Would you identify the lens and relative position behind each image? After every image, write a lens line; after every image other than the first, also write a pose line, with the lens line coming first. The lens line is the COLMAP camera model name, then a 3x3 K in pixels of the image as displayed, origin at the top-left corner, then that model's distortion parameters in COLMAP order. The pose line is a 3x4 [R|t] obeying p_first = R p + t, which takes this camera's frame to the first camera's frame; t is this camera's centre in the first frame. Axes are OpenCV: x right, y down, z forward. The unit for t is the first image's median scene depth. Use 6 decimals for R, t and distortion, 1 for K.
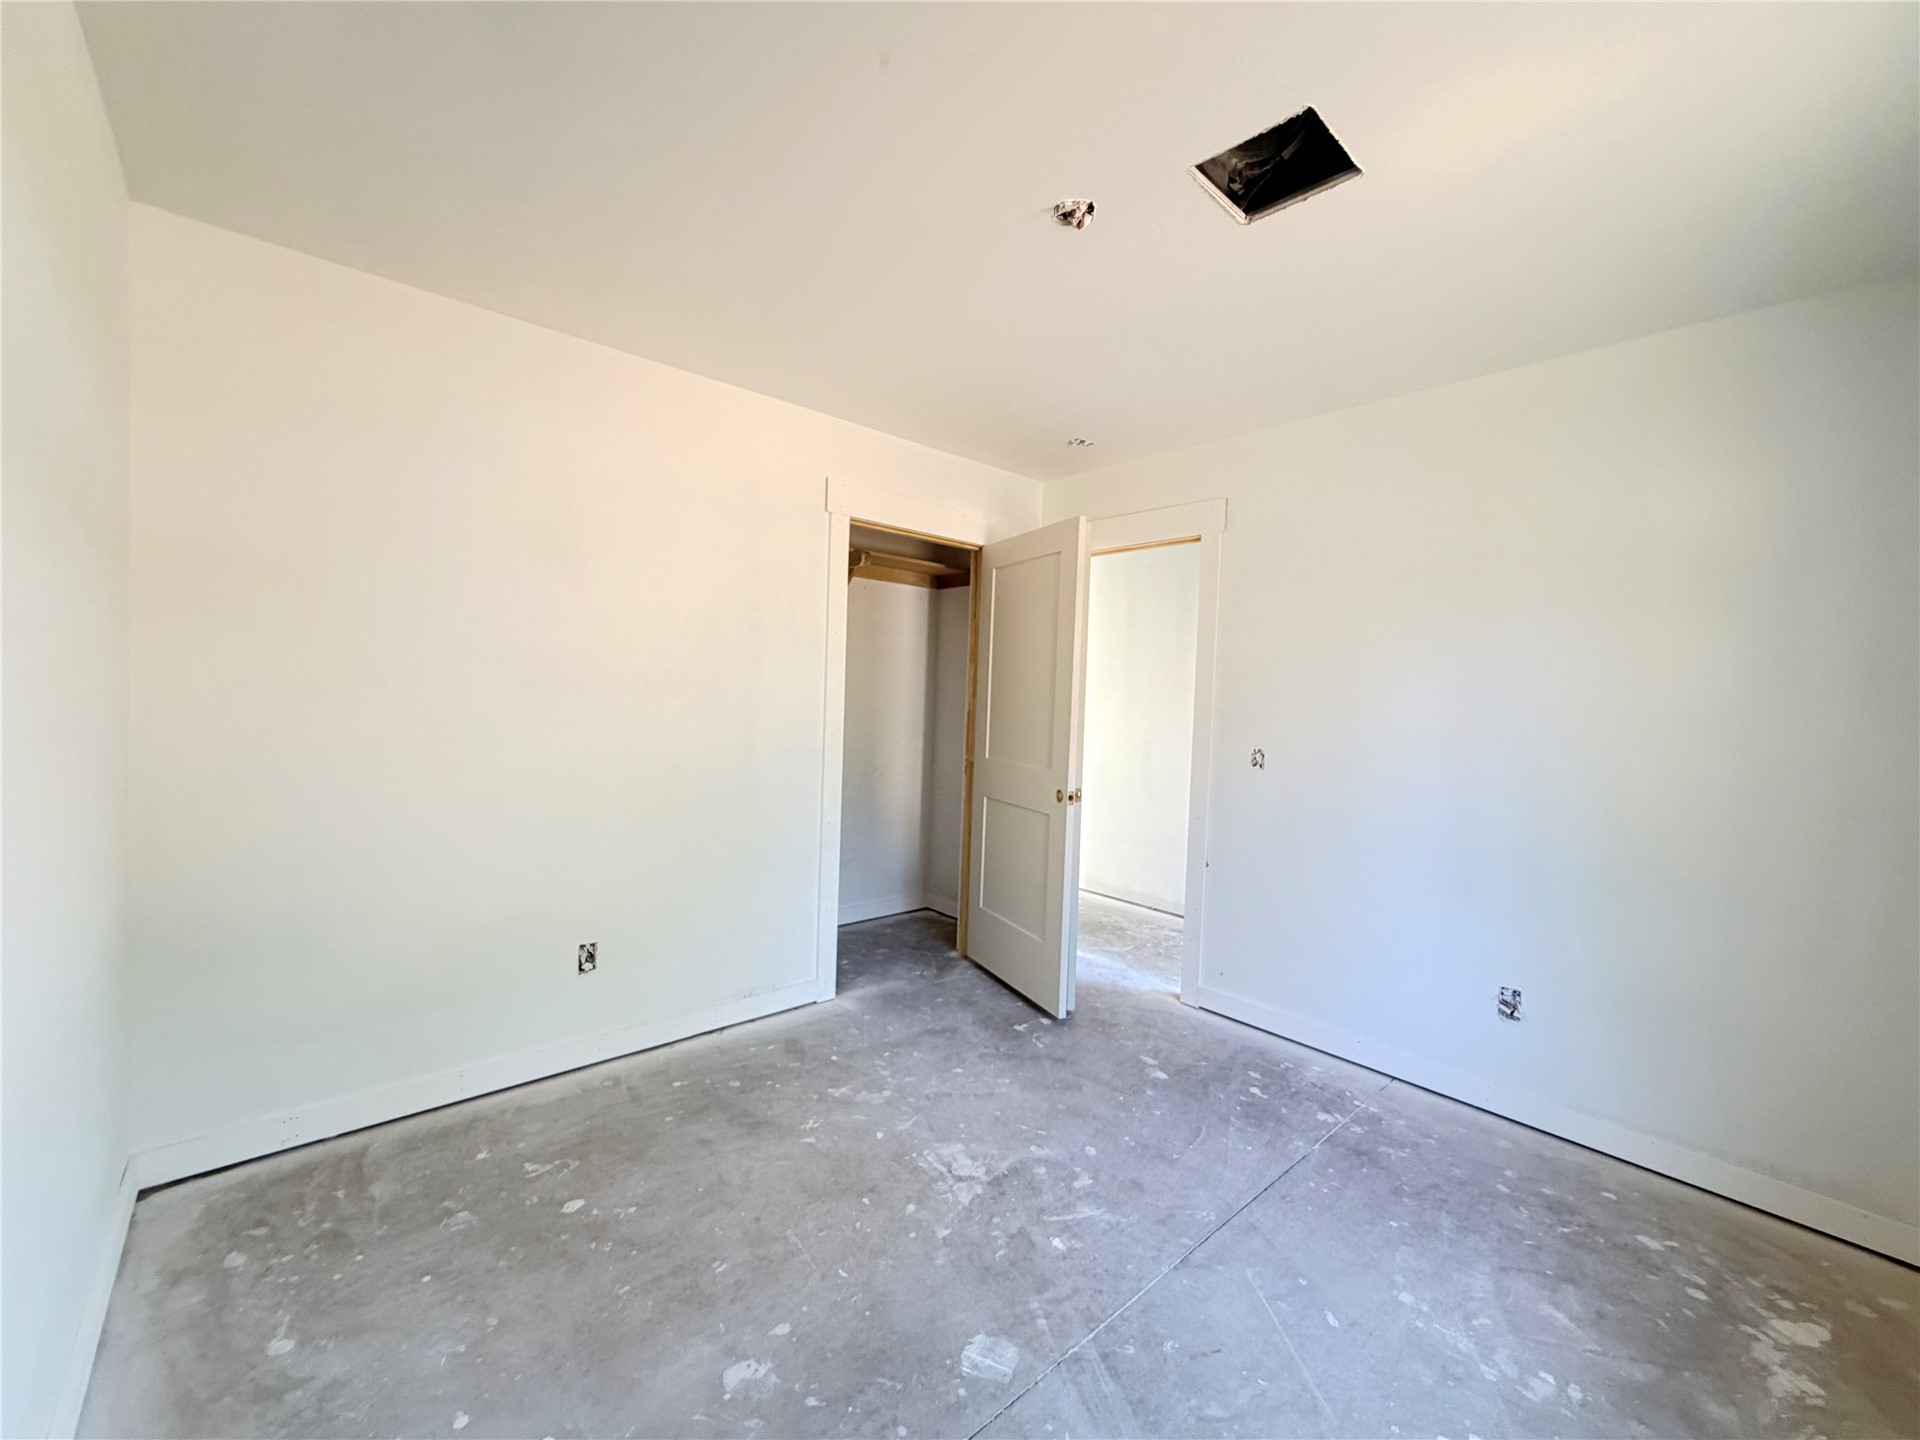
lens RADIAL K [[786.3, 0, 960.0], [0, 786.3, 720.0], [0, 0, 1]] dist [-0.000580, -0.000213]
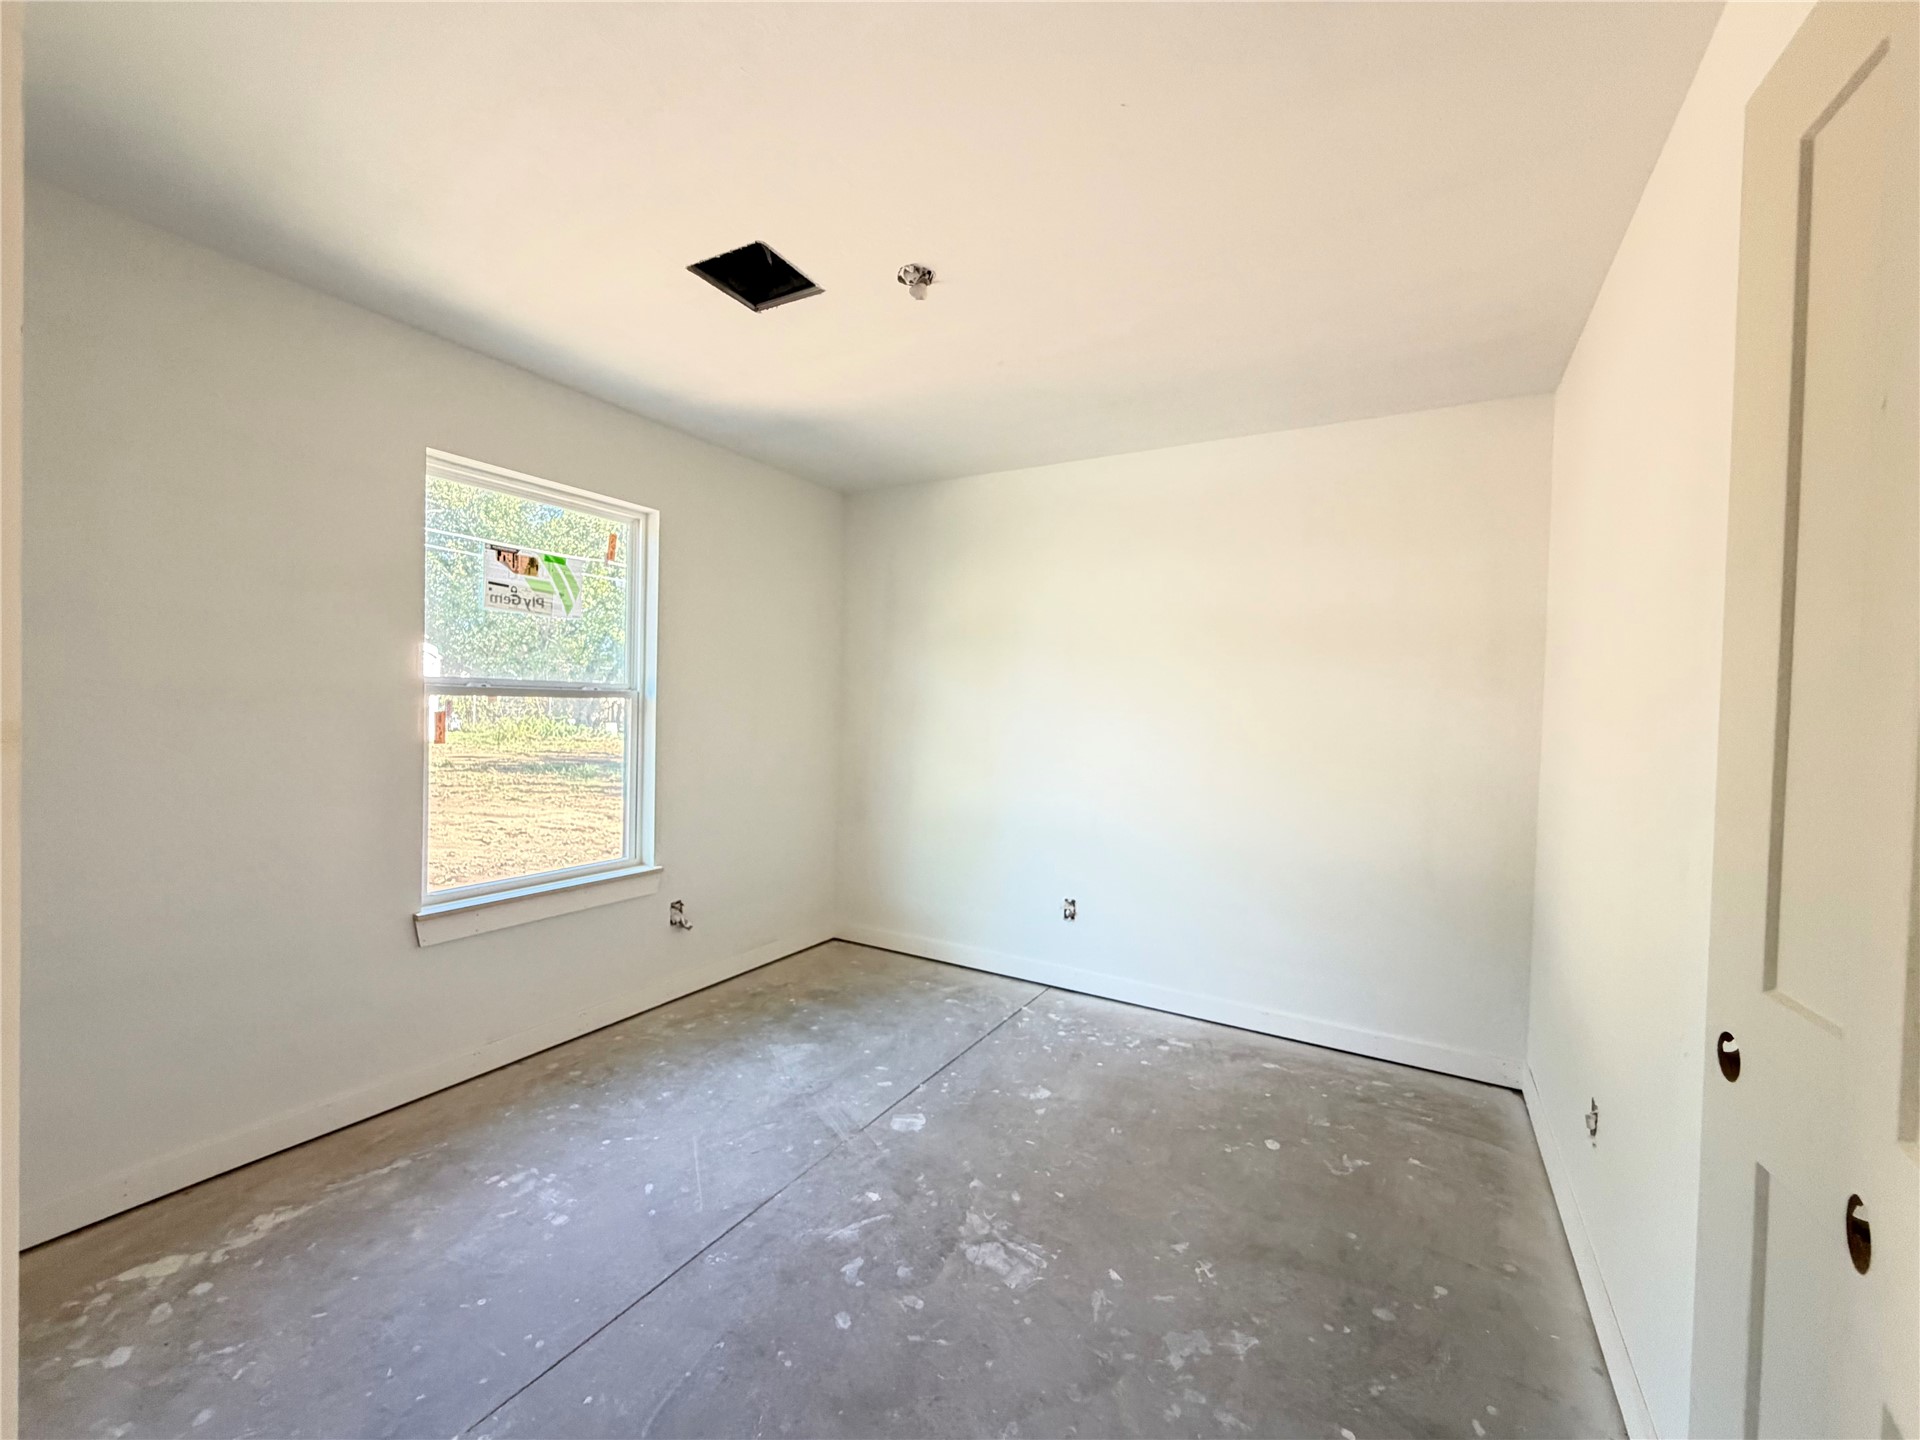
lens RADIAL K [[786.3, 0, 960.0], [0, 786.3, 720.0], [0, 0, 1]] dist [-0.000580, -0.000213]
pose [[-0.951461, -0.053431, -0.303096, 0.354159], [-0.067922, 0.996987, 0.037464, -0.042307], [0.300181, 0.056232, -0.952223, 1.915237]]
